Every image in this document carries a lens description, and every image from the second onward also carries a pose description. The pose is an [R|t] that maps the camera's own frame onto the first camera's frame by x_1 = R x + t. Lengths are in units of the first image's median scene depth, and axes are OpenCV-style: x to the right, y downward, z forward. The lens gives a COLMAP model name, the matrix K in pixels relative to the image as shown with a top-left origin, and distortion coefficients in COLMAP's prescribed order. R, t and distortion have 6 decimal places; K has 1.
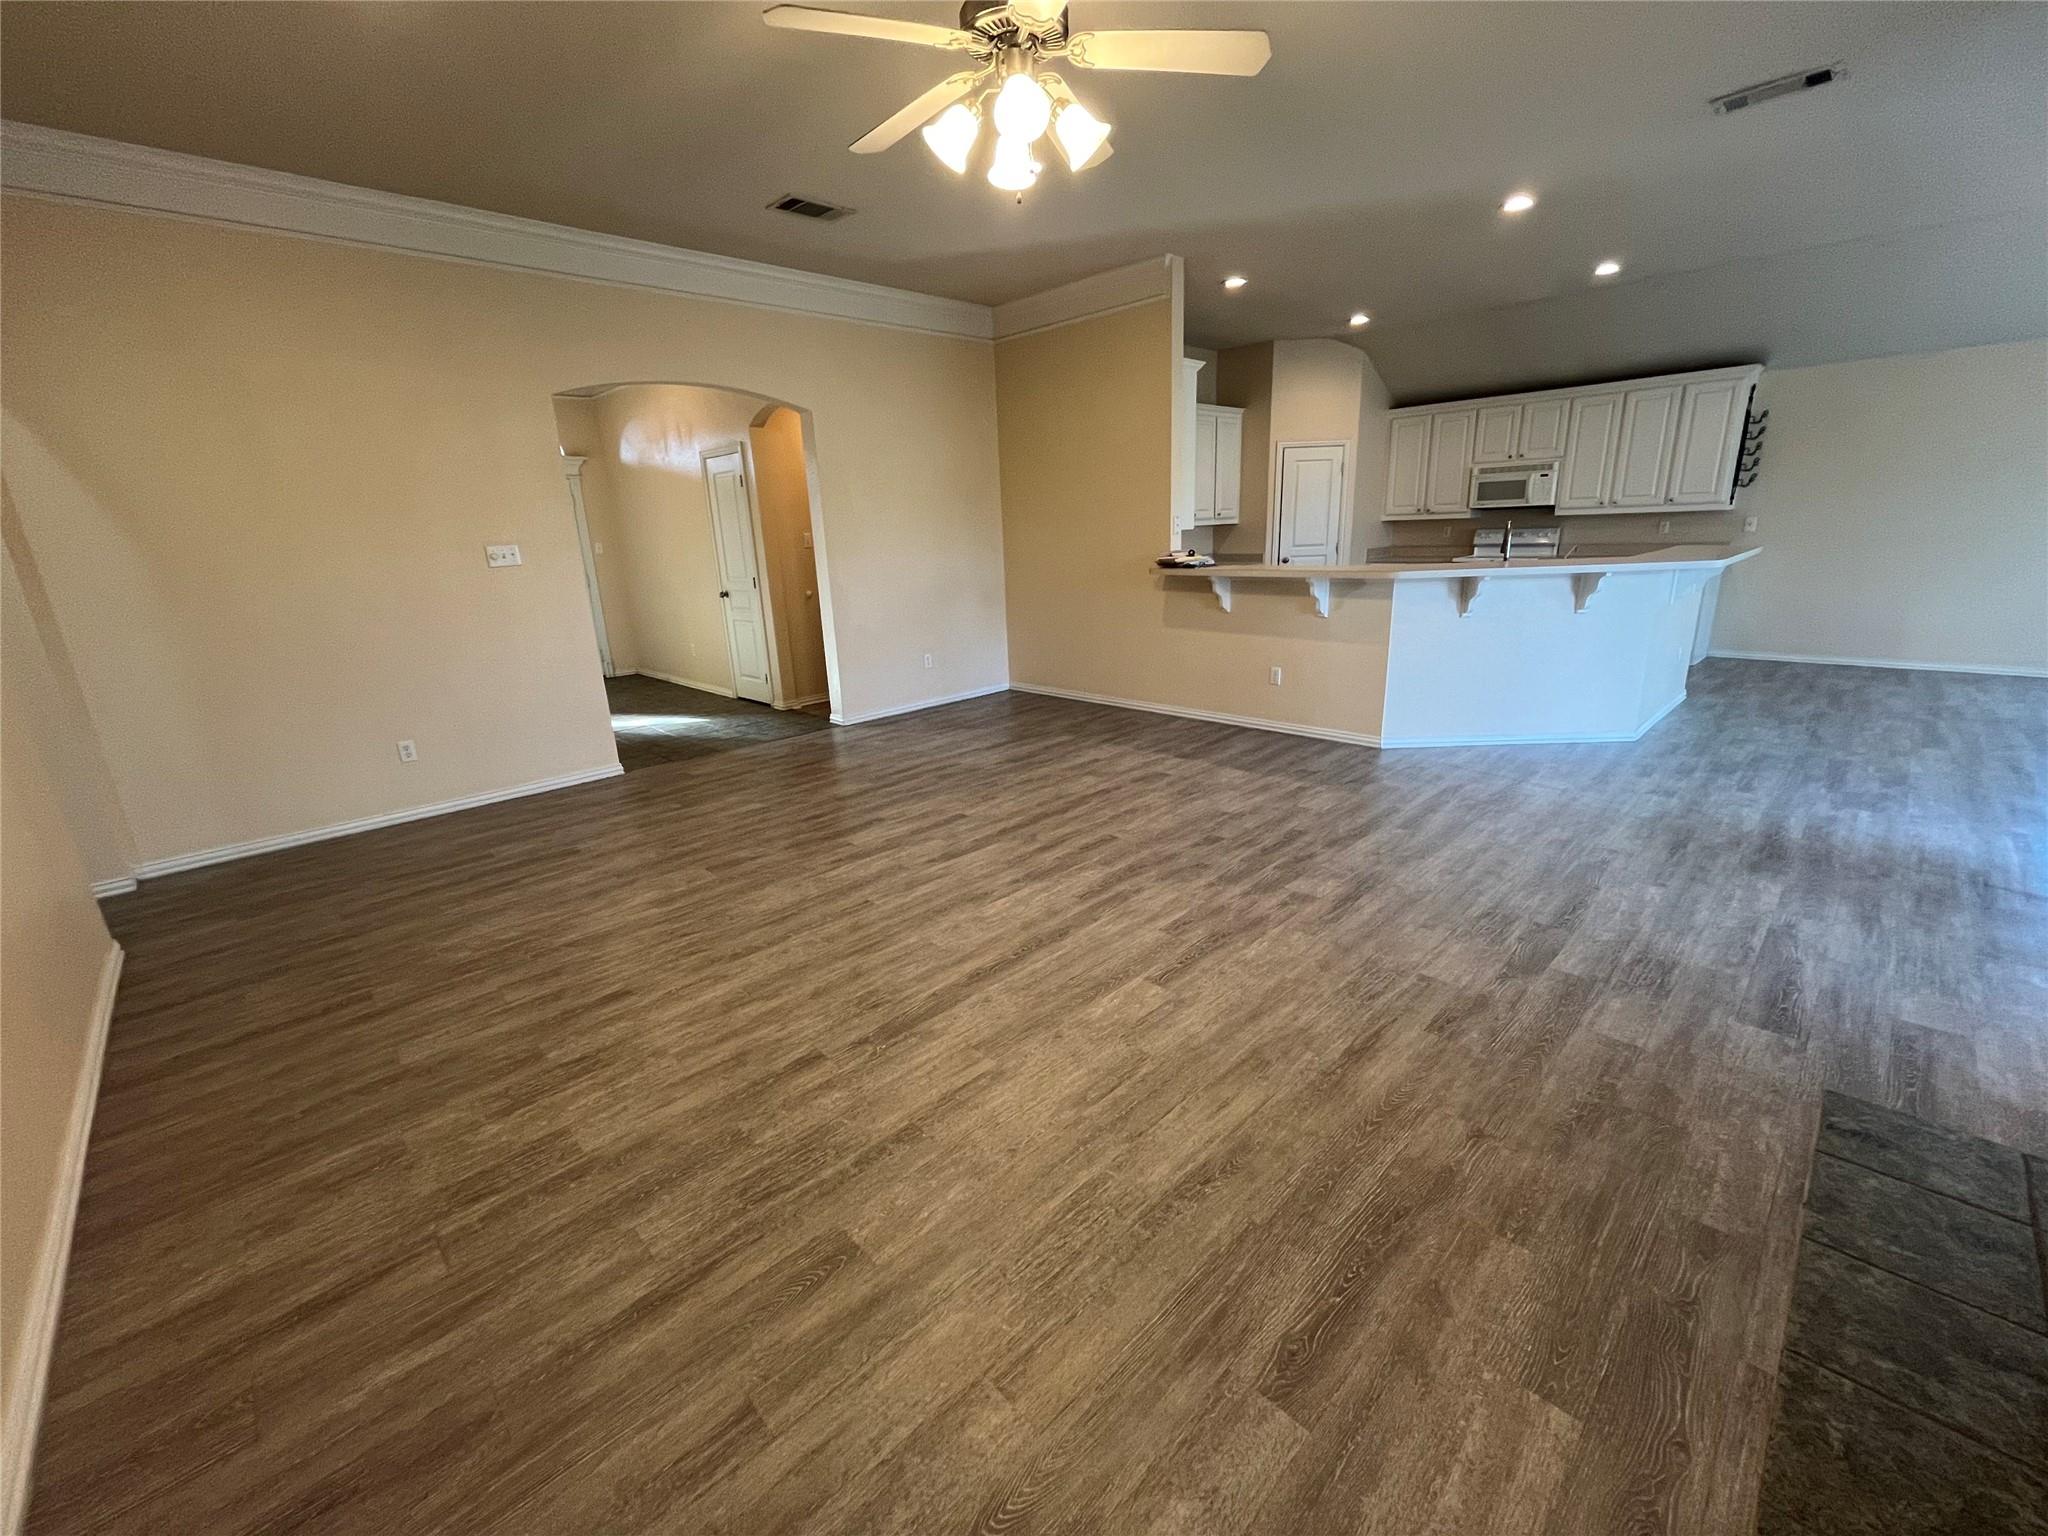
lens RADIAL K [[835.7, 0, 1021.9], [0, 835.7, 767.2], [0, 0, 1]] dist [-0.001053, -0.000252]
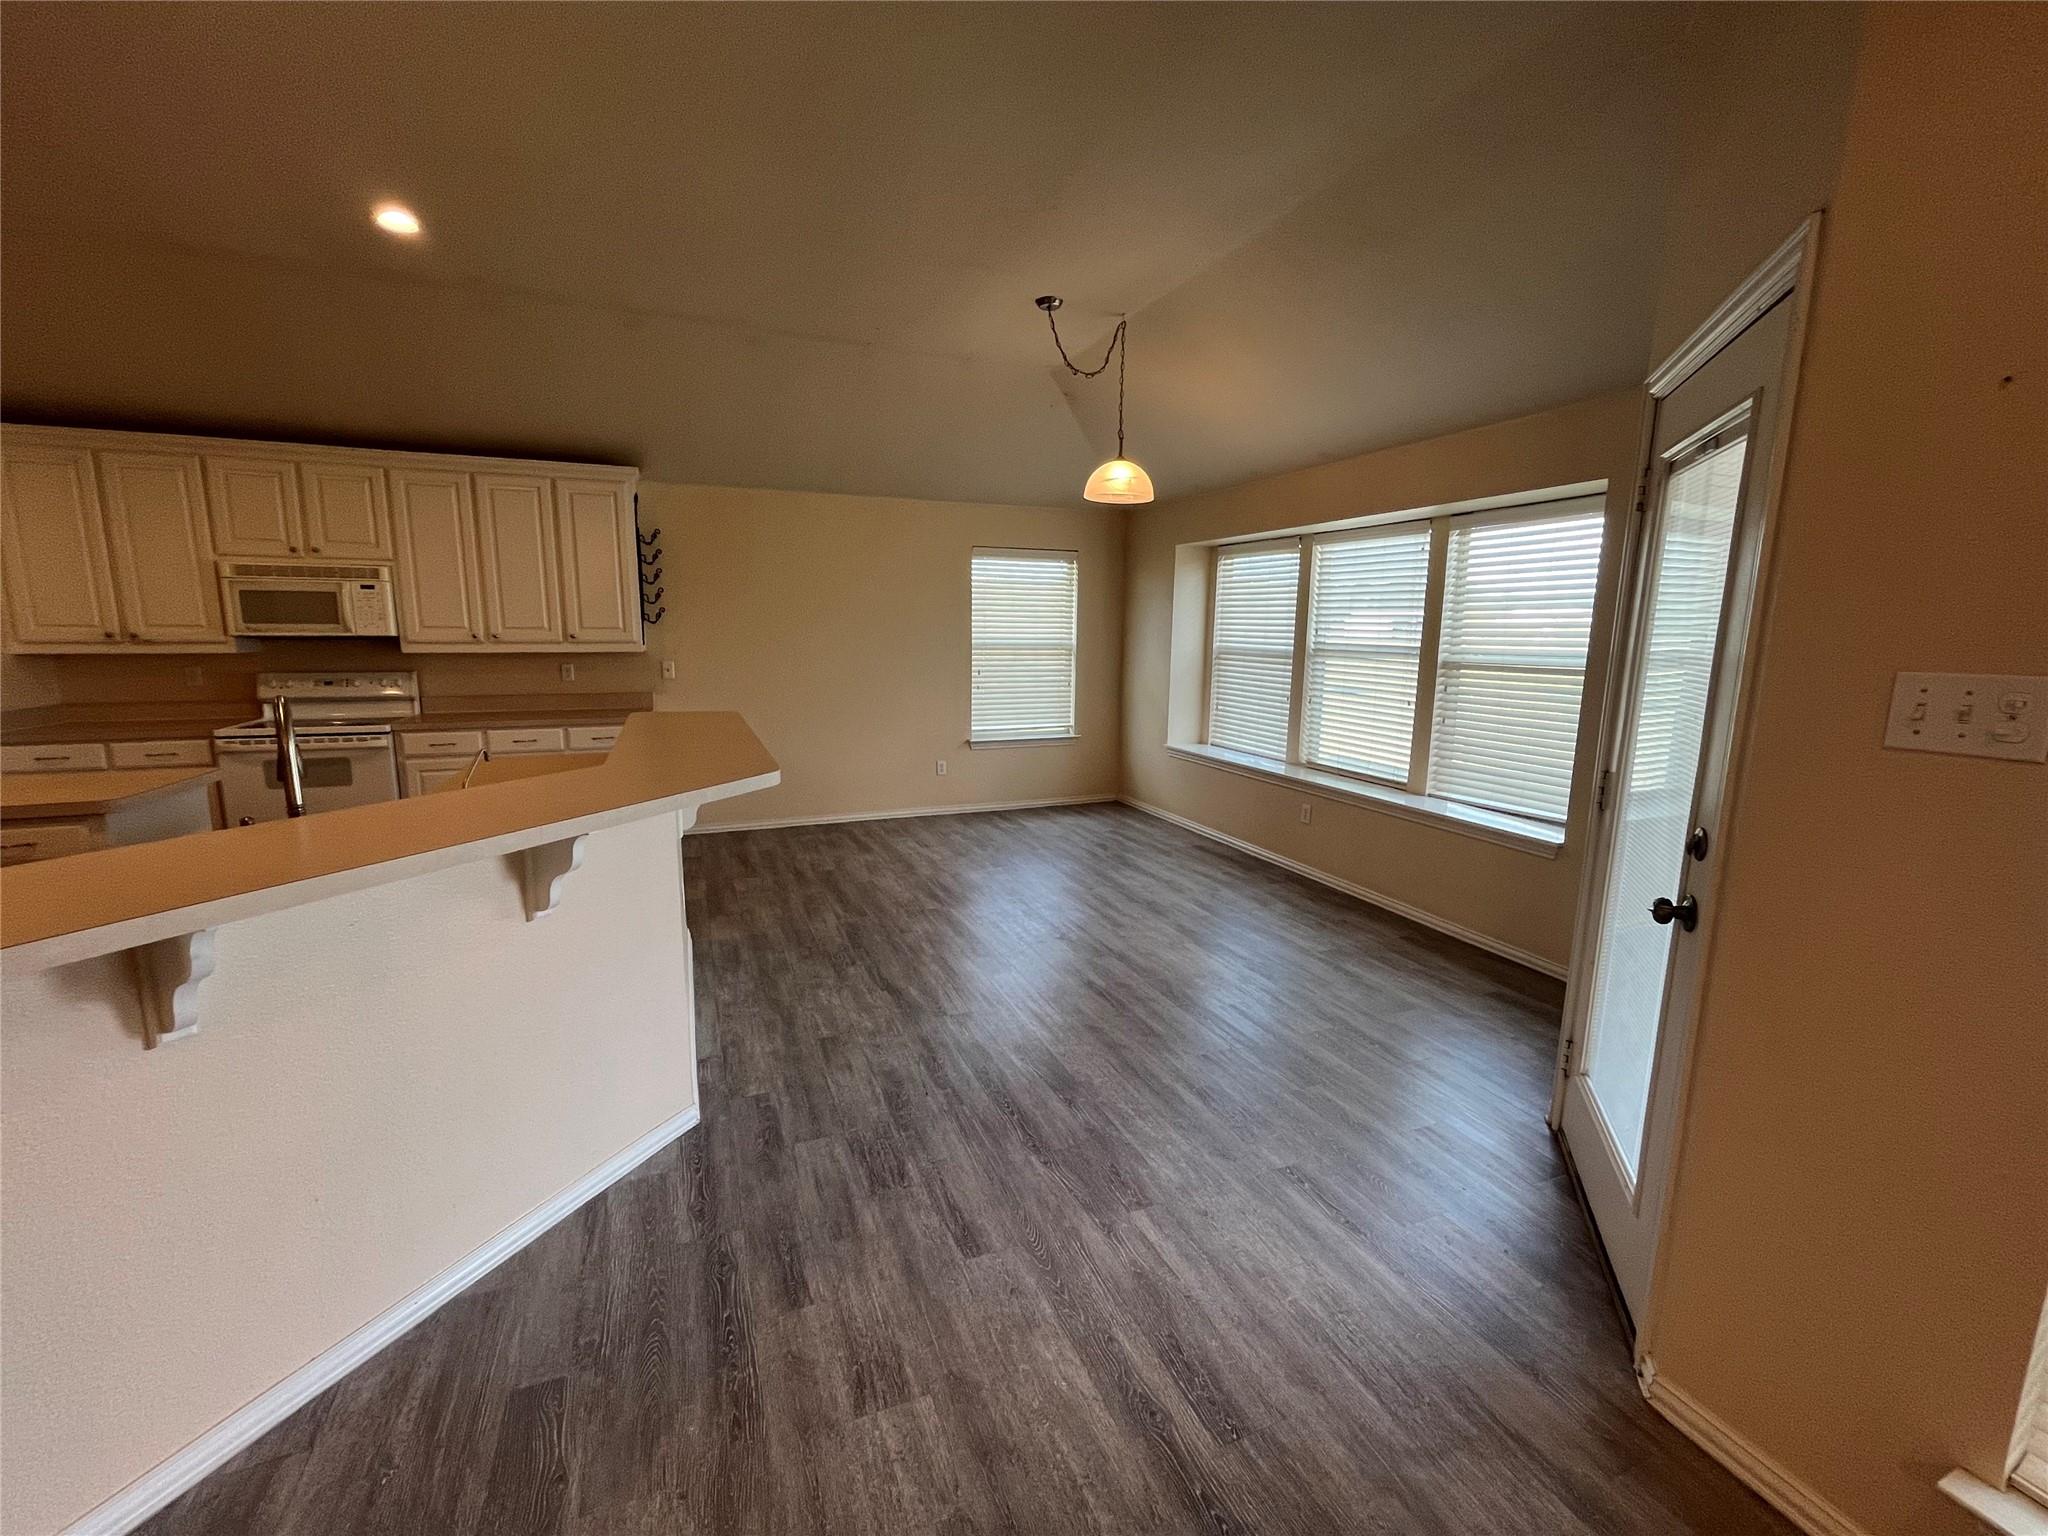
lens RADIAL K [[835.7, 0, 1021.9], [0, 835.7, 767.2], [0, 0, 1]] dist [-0.001053, -0.000252]
pose [[0.374248, -0.110596, 0.920710, 0.259471], [0.234603, 0.971856, 0.021379, -0.139565], [-0.897162, 0.208000, 0.389661, 0.410217]]
